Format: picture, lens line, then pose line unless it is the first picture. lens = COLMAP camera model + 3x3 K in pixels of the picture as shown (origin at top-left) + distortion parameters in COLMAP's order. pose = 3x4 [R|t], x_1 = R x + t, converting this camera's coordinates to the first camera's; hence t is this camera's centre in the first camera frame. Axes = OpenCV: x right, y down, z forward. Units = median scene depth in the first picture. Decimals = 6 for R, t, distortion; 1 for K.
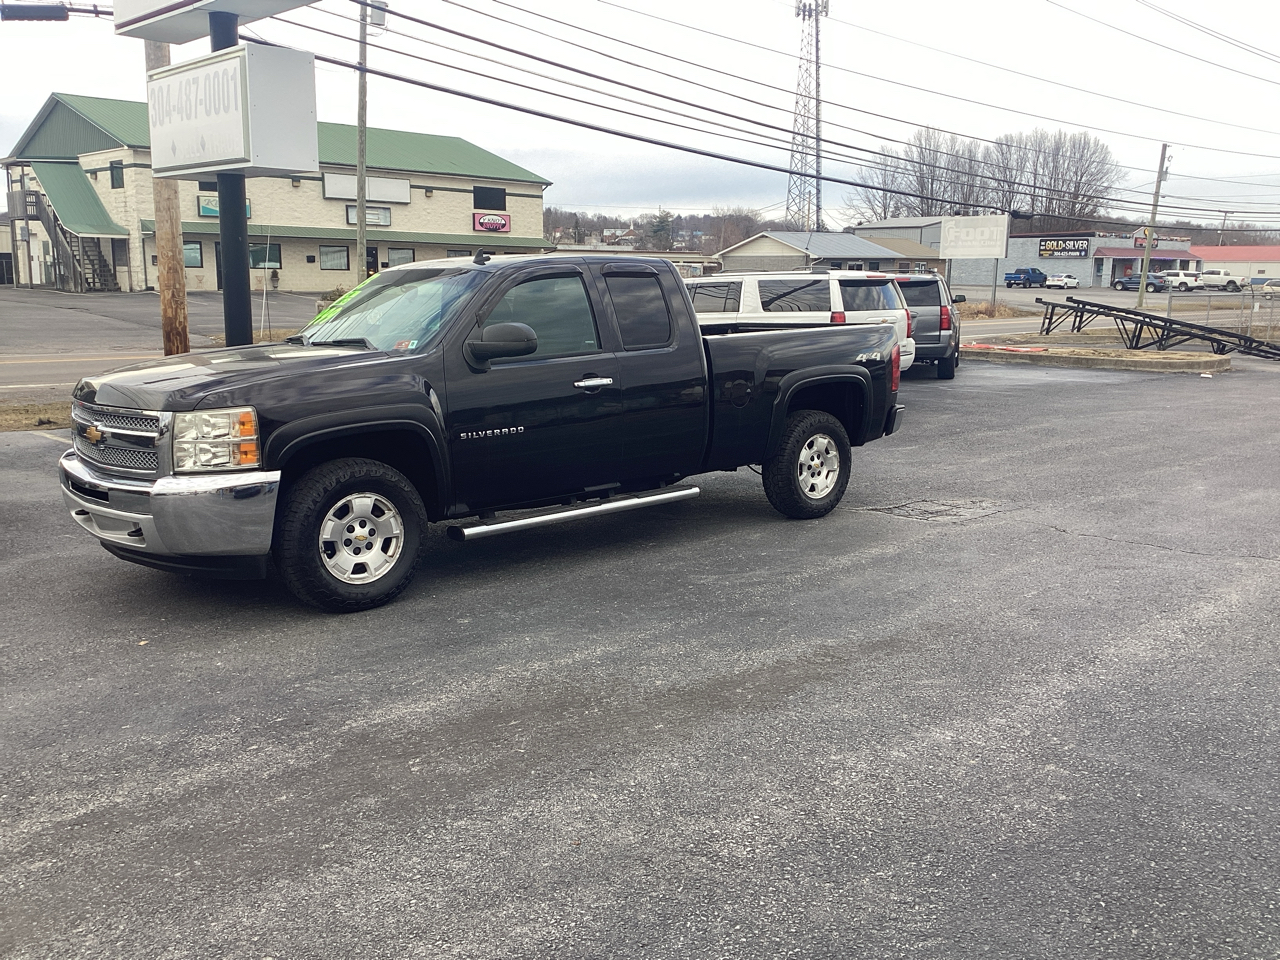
lens RADIAL K [[1146.7, 0, 640.9], [0, 1146.7, 479.3], [0, 0, 1]] dist [0.129207, -0.233845]
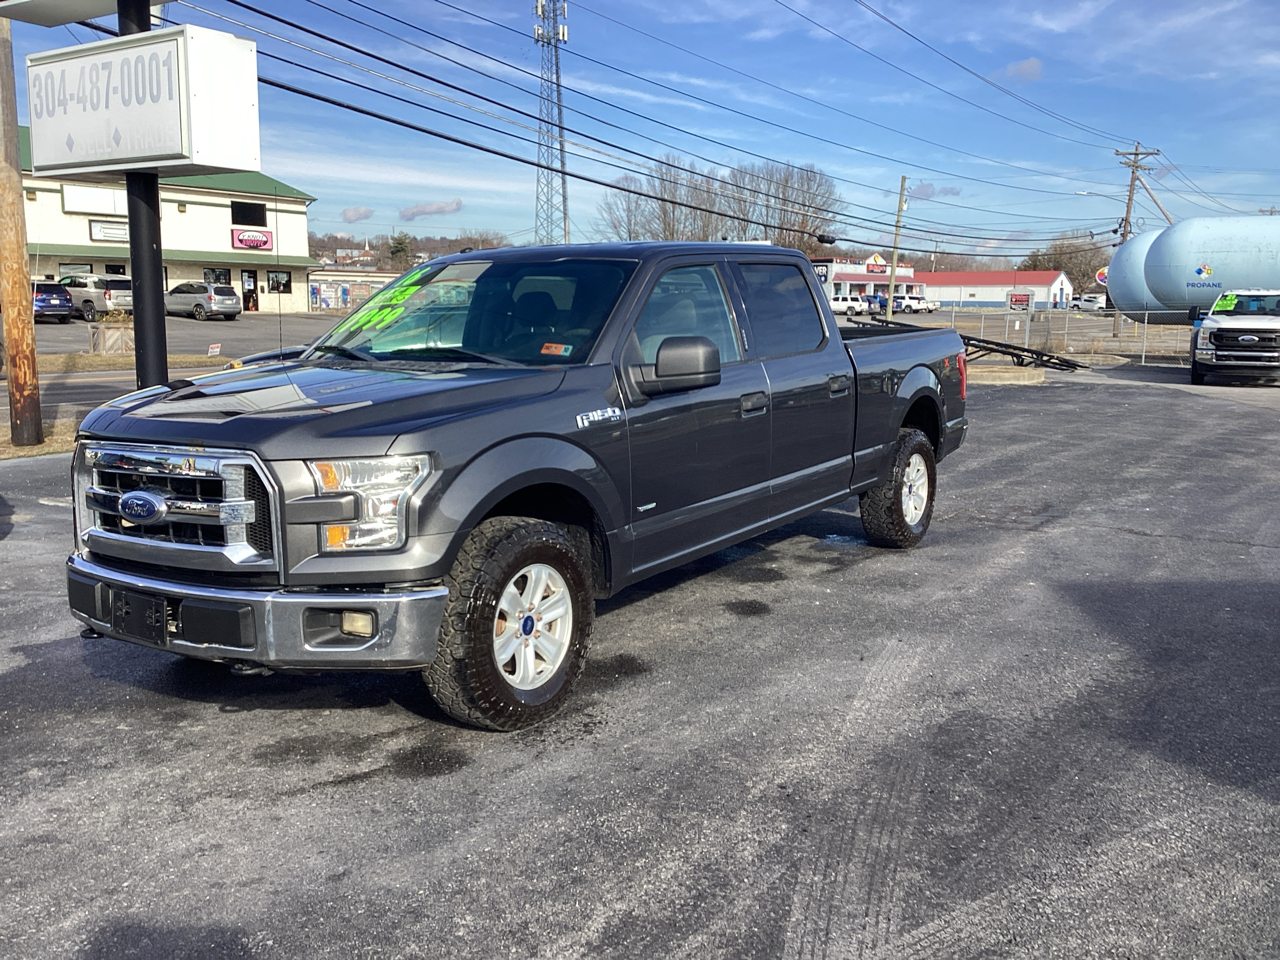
lens RADIAL K [[1154.0, 0, 643.0], [0, 1154.0, 477.2], [0, 0, 1]] dist [0.130092, -0.247014]
pose [[0.975067, -0.035189, 0.219102, -0.112264], [0.040085, 0.999035, -0.017941, -0.001209], [-0.218259, 0.026276, 0.975537, 0.037283]]
